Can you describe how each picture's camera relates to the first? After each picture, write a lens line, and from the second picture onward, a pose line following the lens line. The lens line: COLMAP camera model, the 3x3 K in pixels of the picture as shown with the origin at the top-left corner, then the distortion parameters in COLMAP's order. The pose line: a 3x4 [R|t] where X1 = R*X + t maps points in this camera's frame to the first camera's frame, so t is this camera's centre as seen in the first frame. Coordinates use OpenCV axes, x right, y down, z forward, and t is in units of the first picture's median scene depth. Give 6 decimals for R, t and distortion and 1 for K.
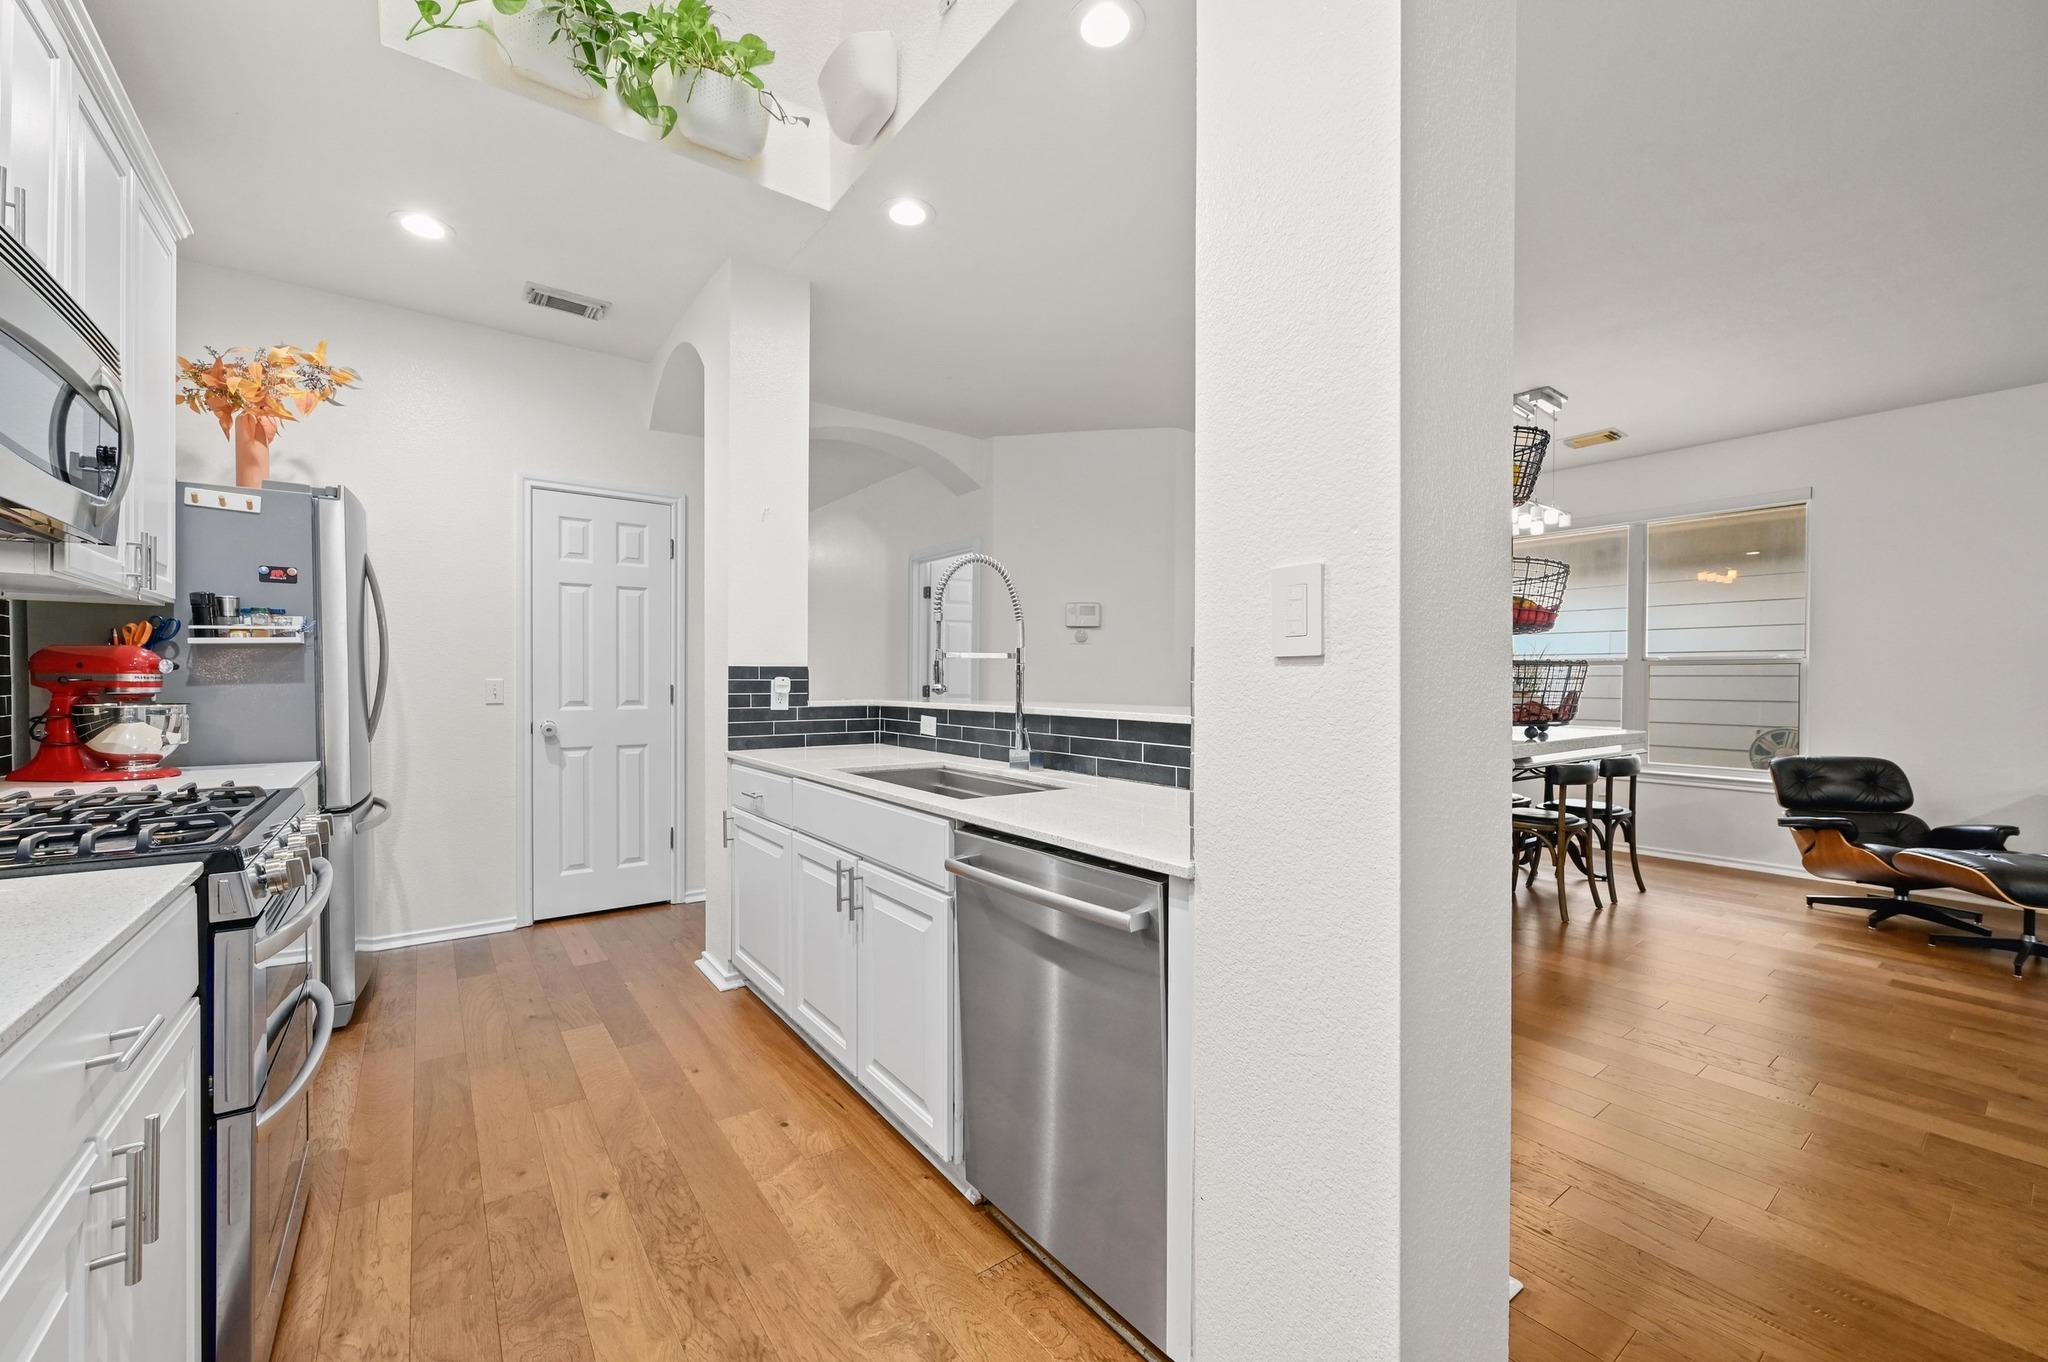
lens RADIAL K [[805.1, 0, 1014.9], [0, 805.1, 684.1], [0, 0, 1]] dist [-0.006518, 0.000240]
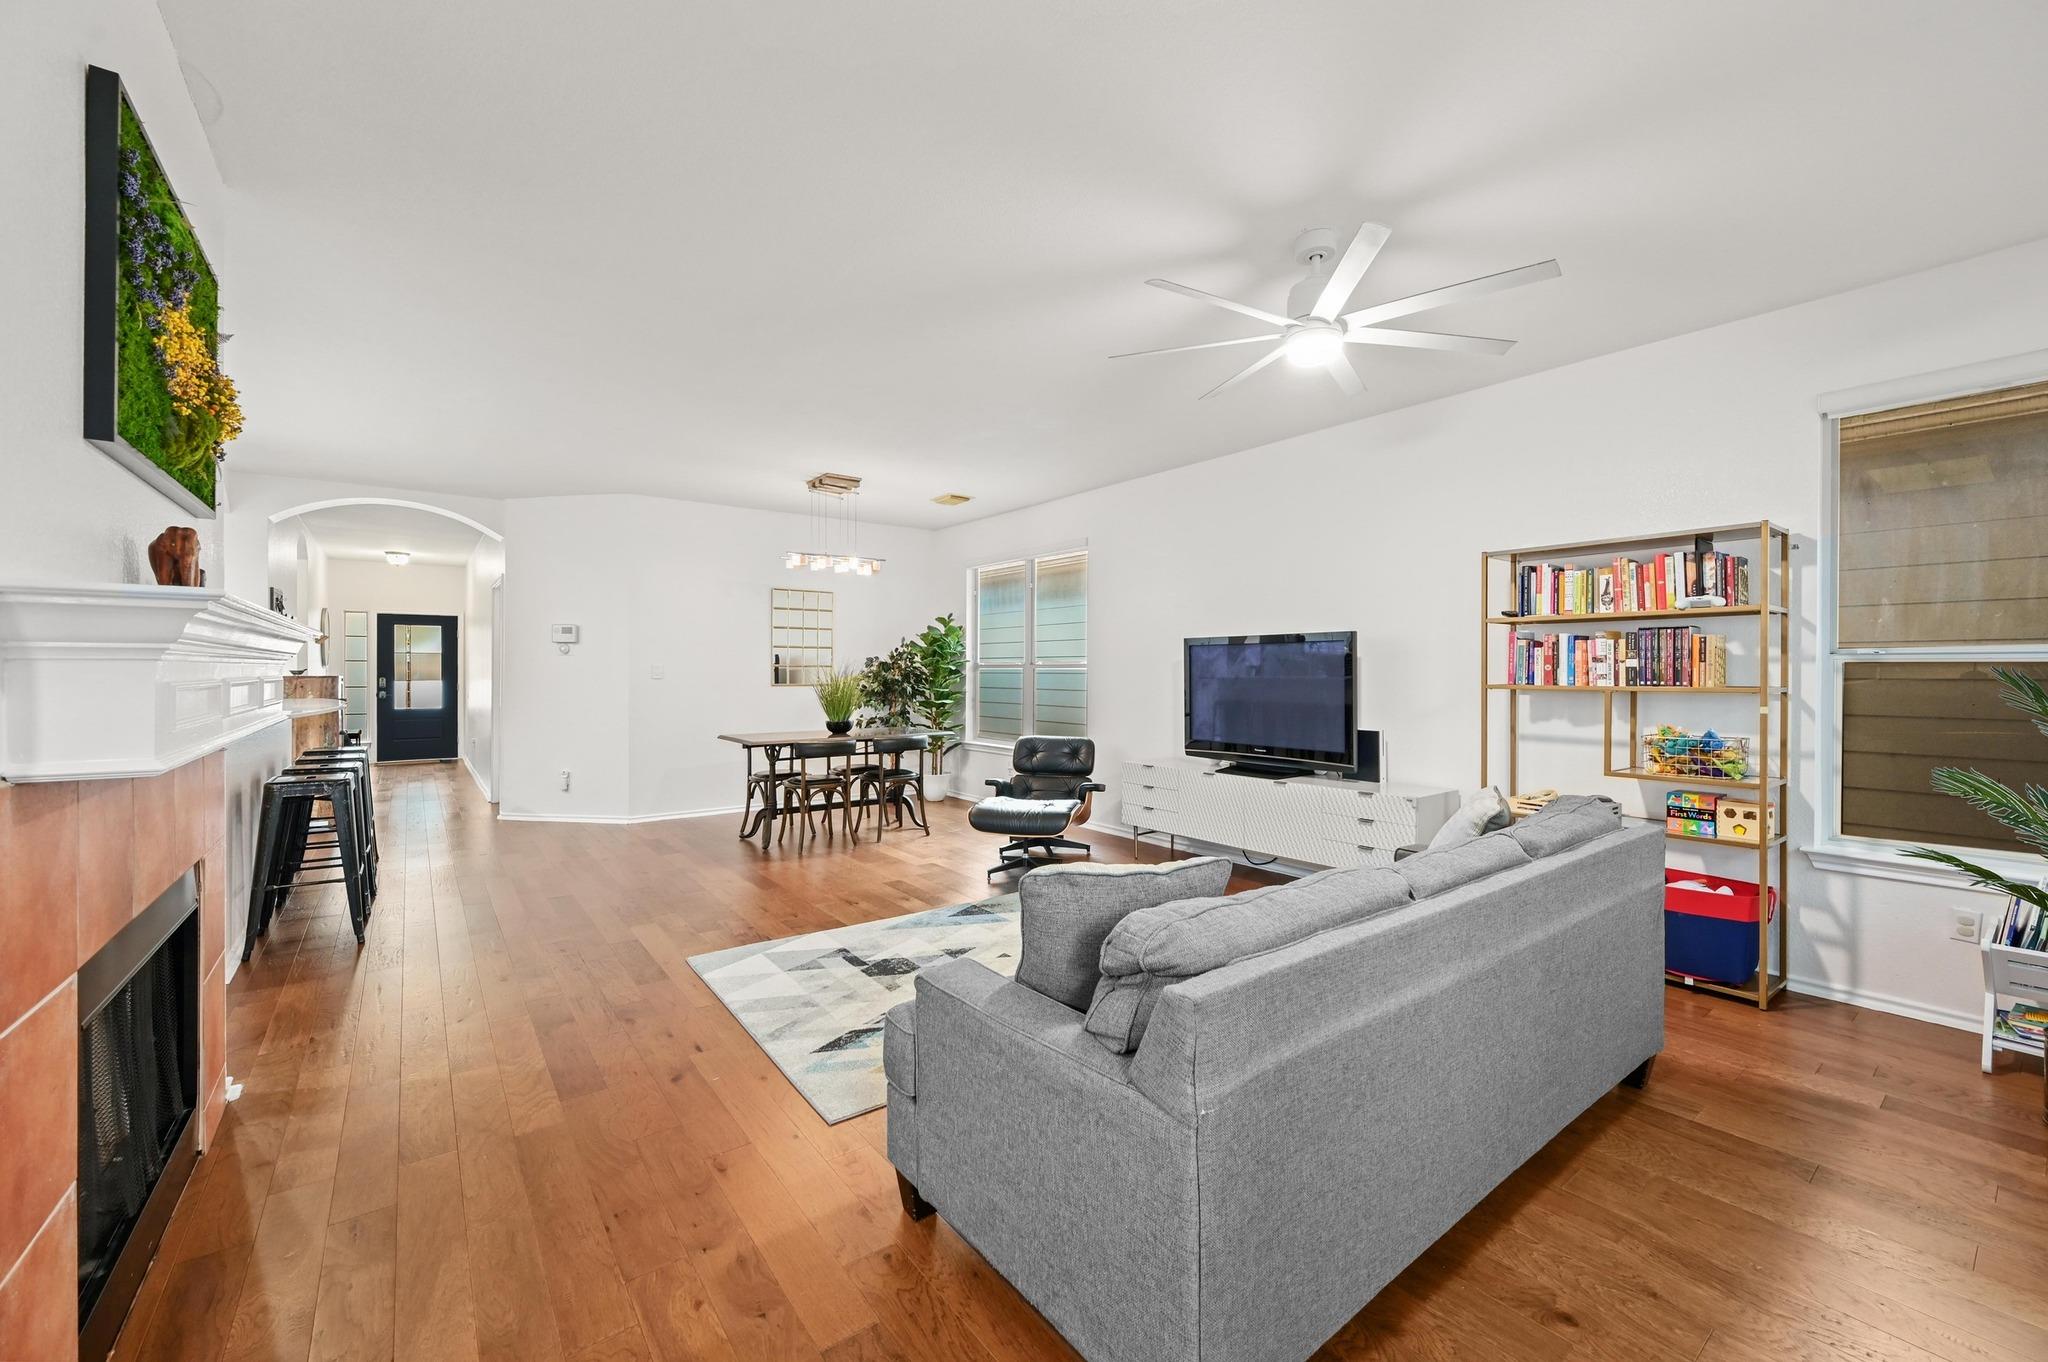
lens RADIAL K [[805.1, 0, 1030.7], [0, 805.1, 676.7], [0, 0, 1]] dist [-0.006518, 0.000240]
pose [[0.999719, -0.003724, 0.023390, 1.683602], [0.003668, 0.999990, 0.002429, -0.029994], [-0.023399, -0.002343, 0.999723, -0.724629]]
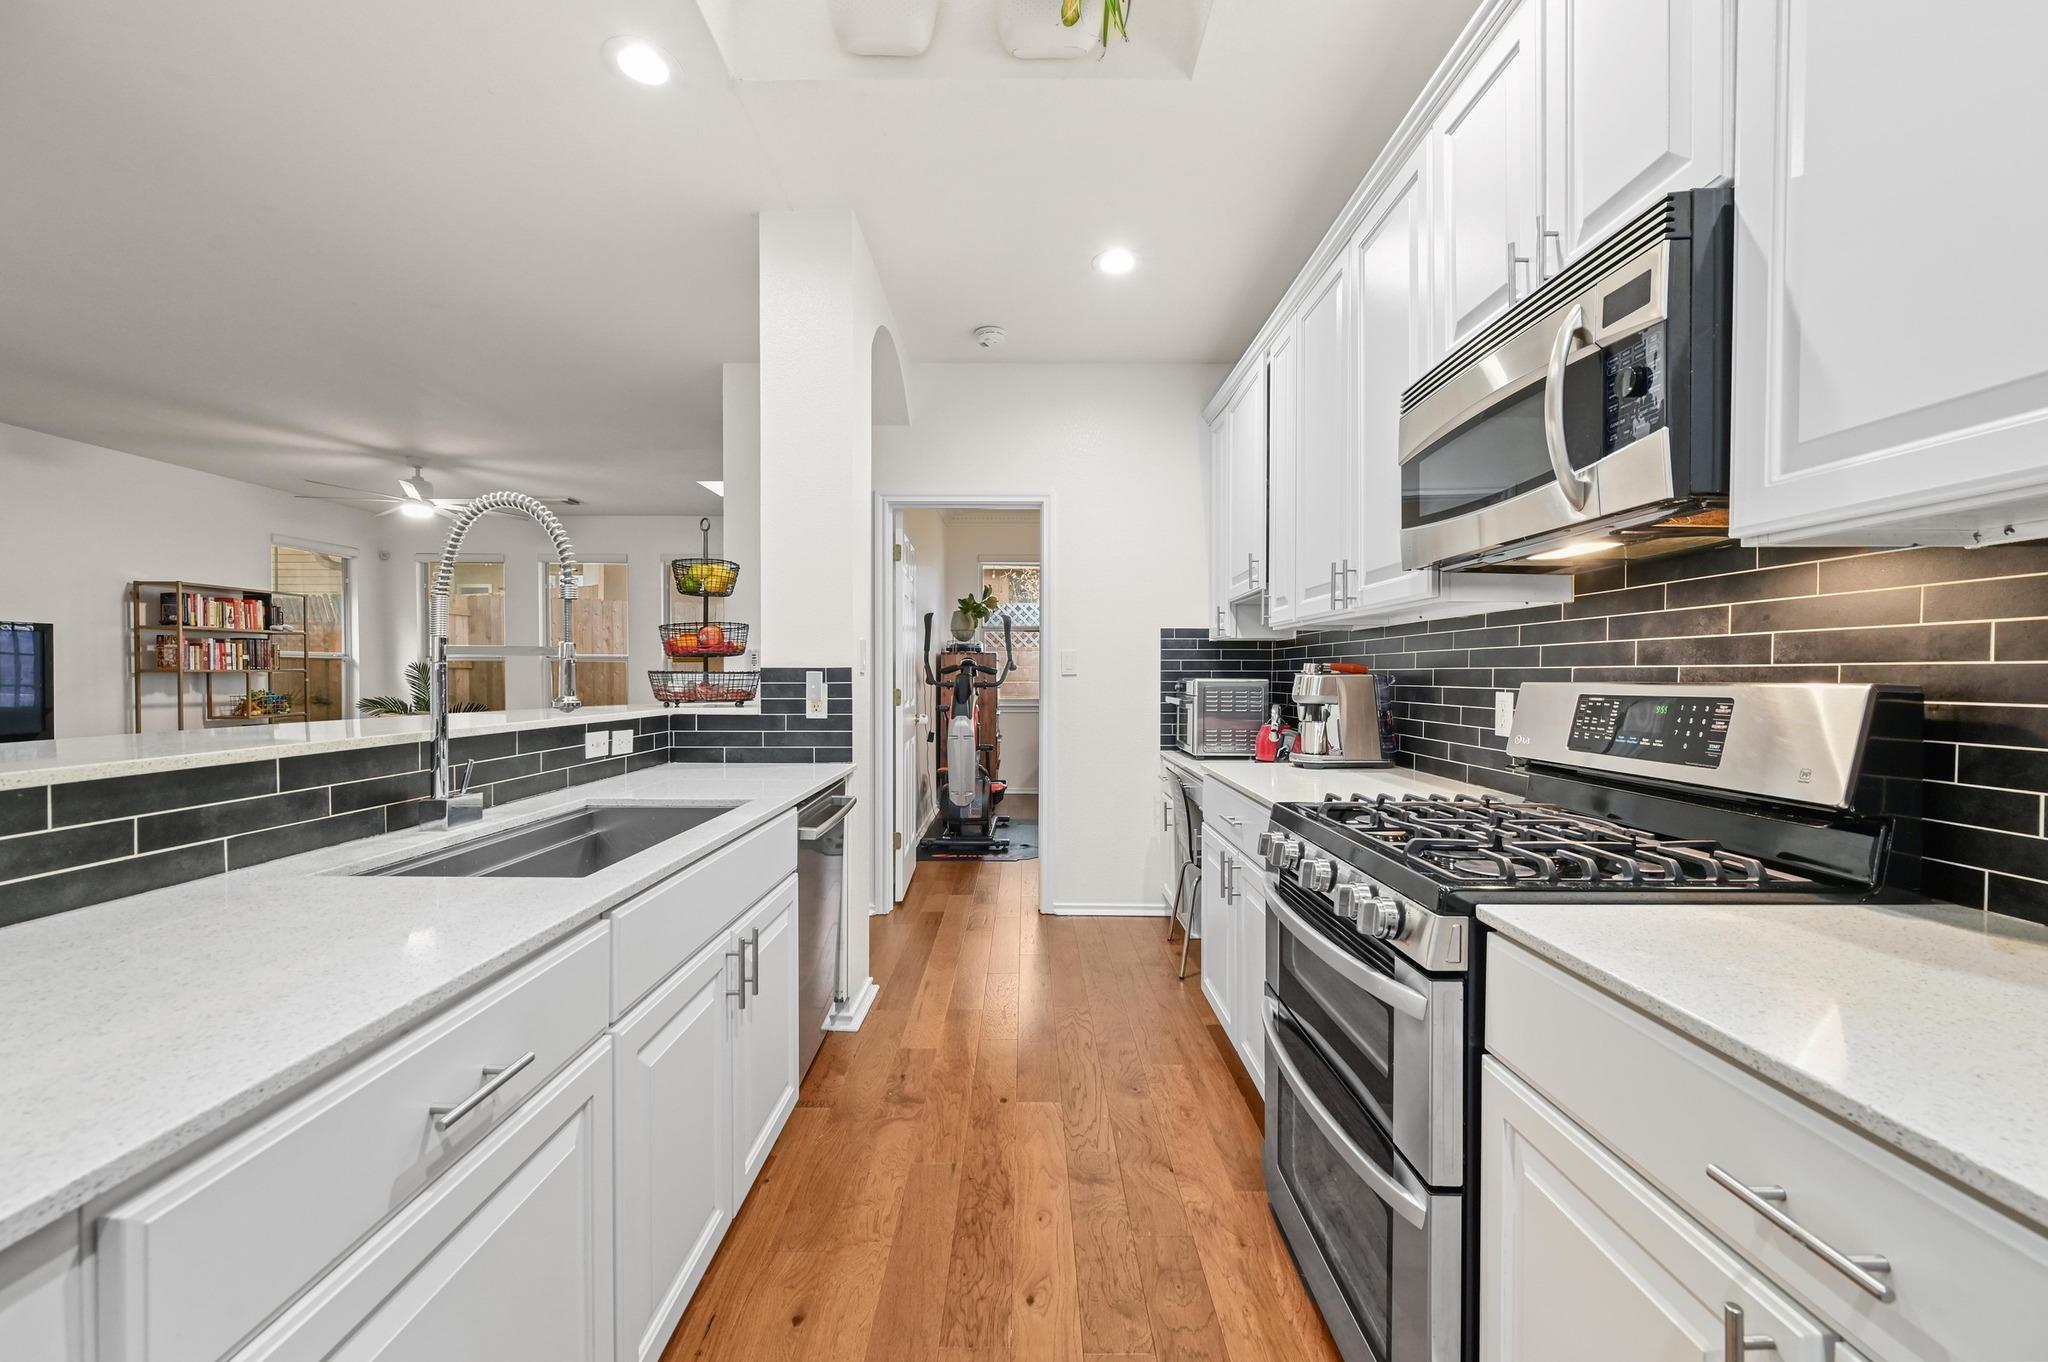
lens RADIAL K [[805.1, 0, 1017.0], [0, 805.1, 687.7], [0, 0, 1]] dist [-0.006518, 0.000240]
pose [[-0.799352, -0.018134, 0.600589, -0.705842], [-0.003761, 0.999676, 0.025178, -0.022324], [-0.600851, 0.017867, -0.799162, 1.184083]]
